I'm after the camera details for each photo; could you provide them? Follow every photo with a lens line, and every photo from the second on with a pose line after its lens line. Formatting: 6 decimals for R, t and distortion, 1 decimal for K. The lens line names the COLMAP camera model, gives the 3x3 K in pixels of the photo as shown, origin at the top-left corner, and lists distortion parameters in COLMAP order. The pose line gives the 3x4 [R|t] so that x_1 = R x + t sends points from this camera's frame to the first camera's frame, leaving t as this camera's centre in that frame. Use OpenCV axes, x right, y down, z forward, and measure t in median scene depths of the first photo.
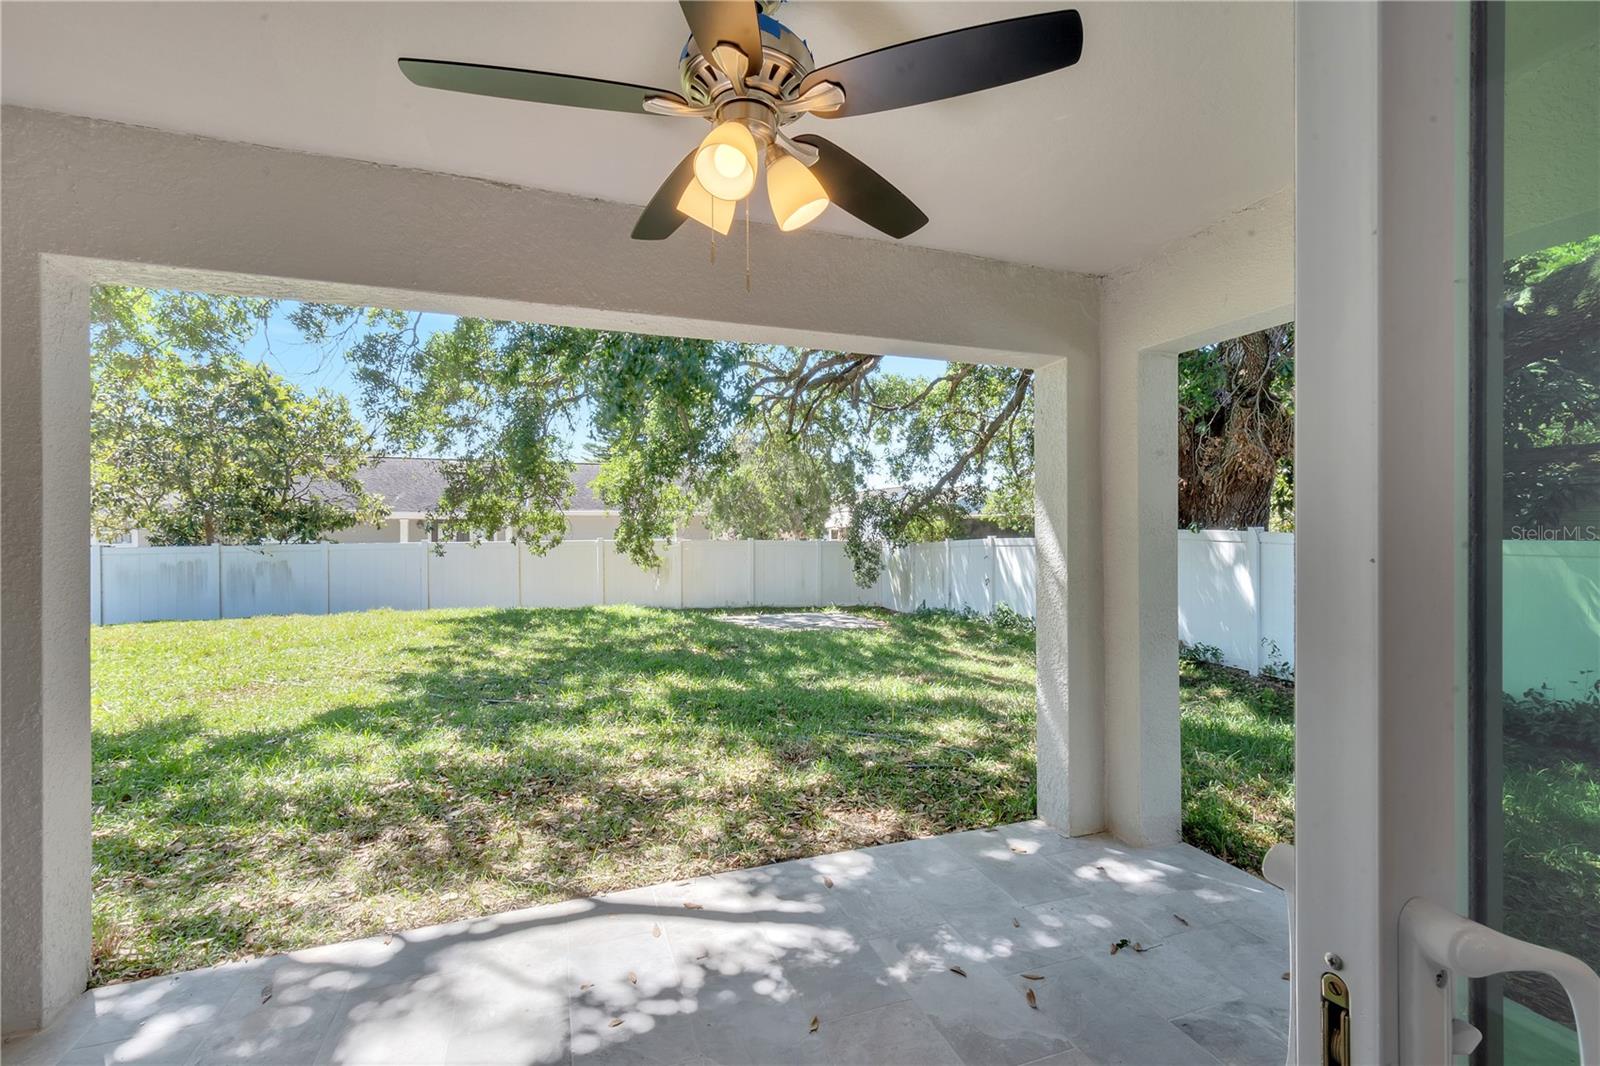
lens RADIAL K [[702.5, 0, 805.9], [0, 702.5, 533.9], [0, 0, 1]] dist [0.004205, 0.000227]
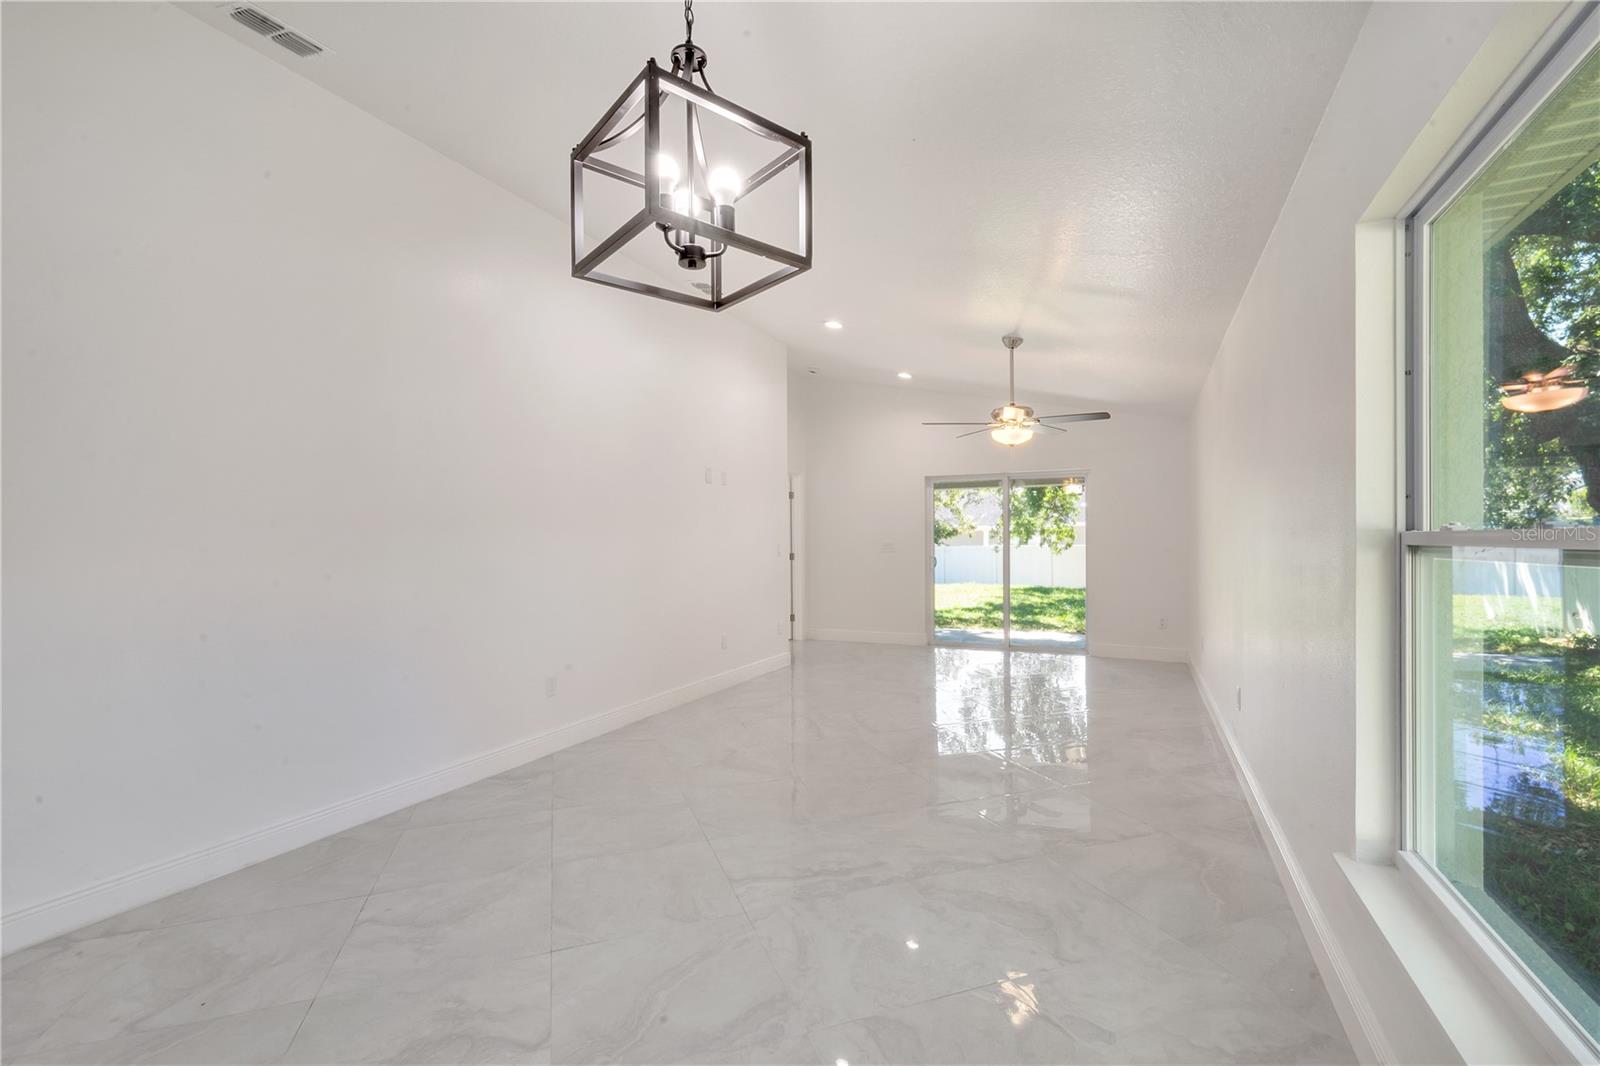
lens RADIAL K [[669.7, 0, 815.1], [0, 669.7, 520.3], [0, 0, 1]] dist [0.026962, 0.000108]
pose [[0.709590, -0.023220, -0.704232, 0.277158], [0.001581, 0.999507, -0.031363, 0.001323], [0.704613, 0.021141, 0.709276, -0.425463]]
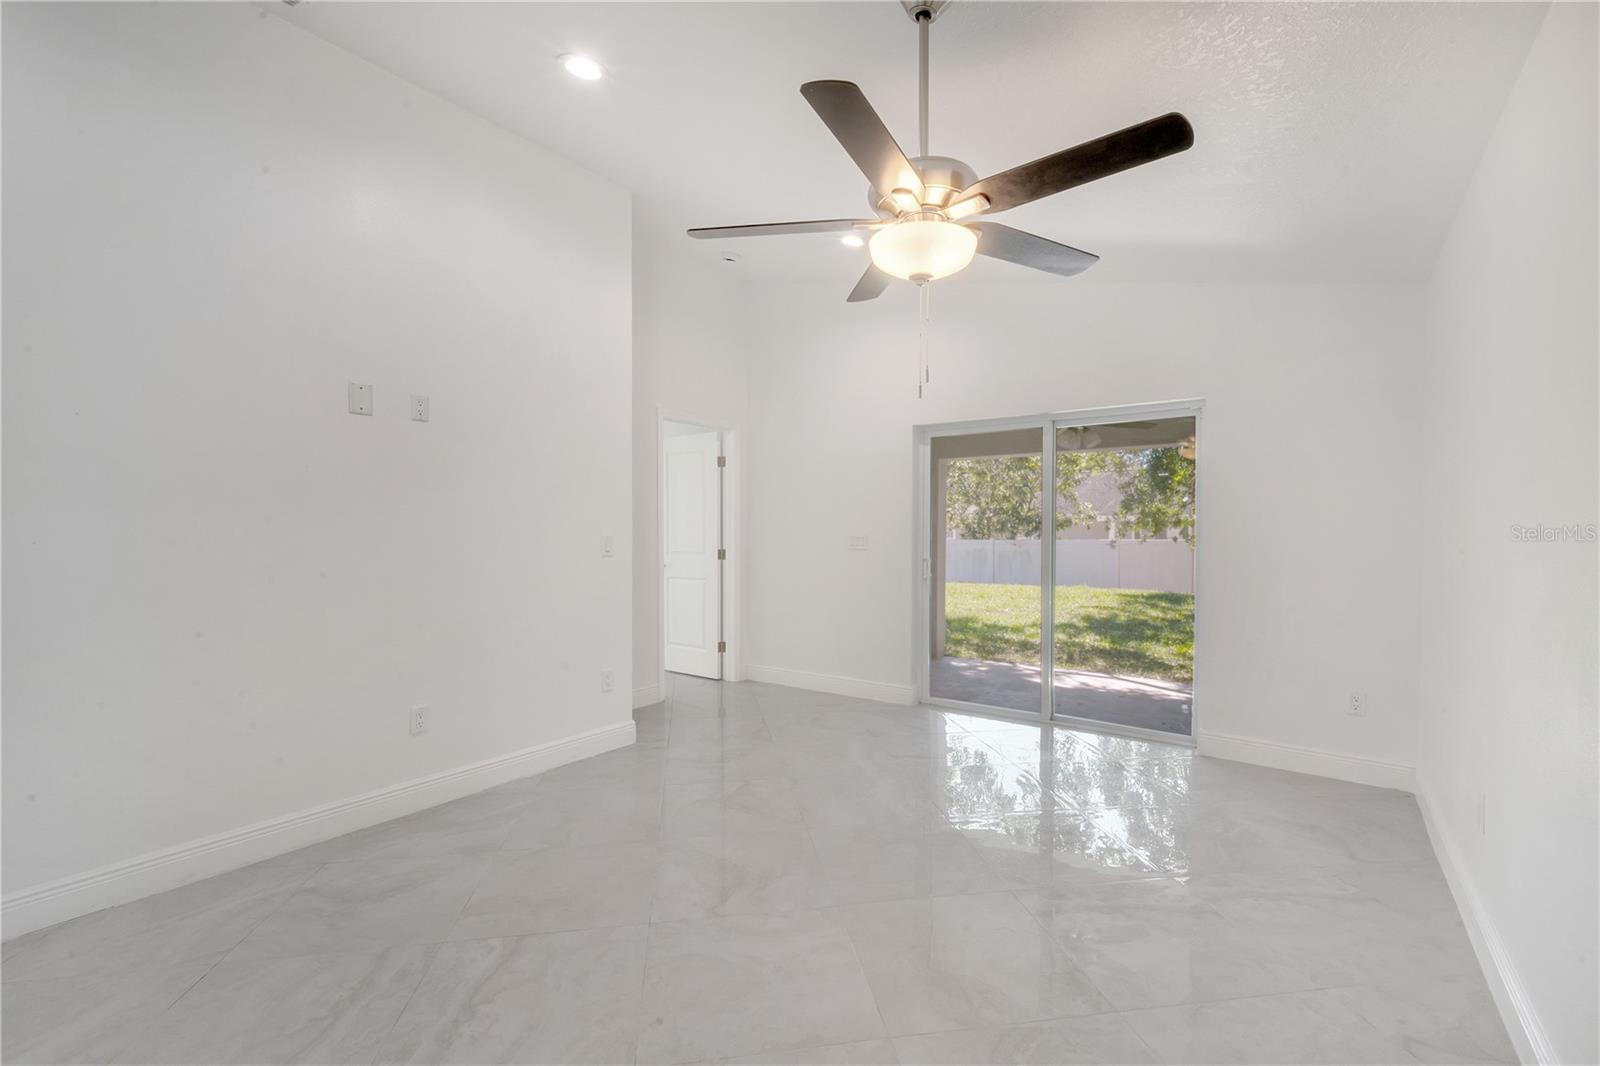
lens RADIAL K [[702.5, 0, 805.9], [0, 702.5, 533.9], [0, 0, 1]] dist [0.004205, 0.000227]
pose [[0.573308, 0.010204, -0.819277, 0.219744], [-0.010498, 0.999932, 0.005107, 0.000380], [0.819273, 0.005673, 0.573376, -0.251351]]
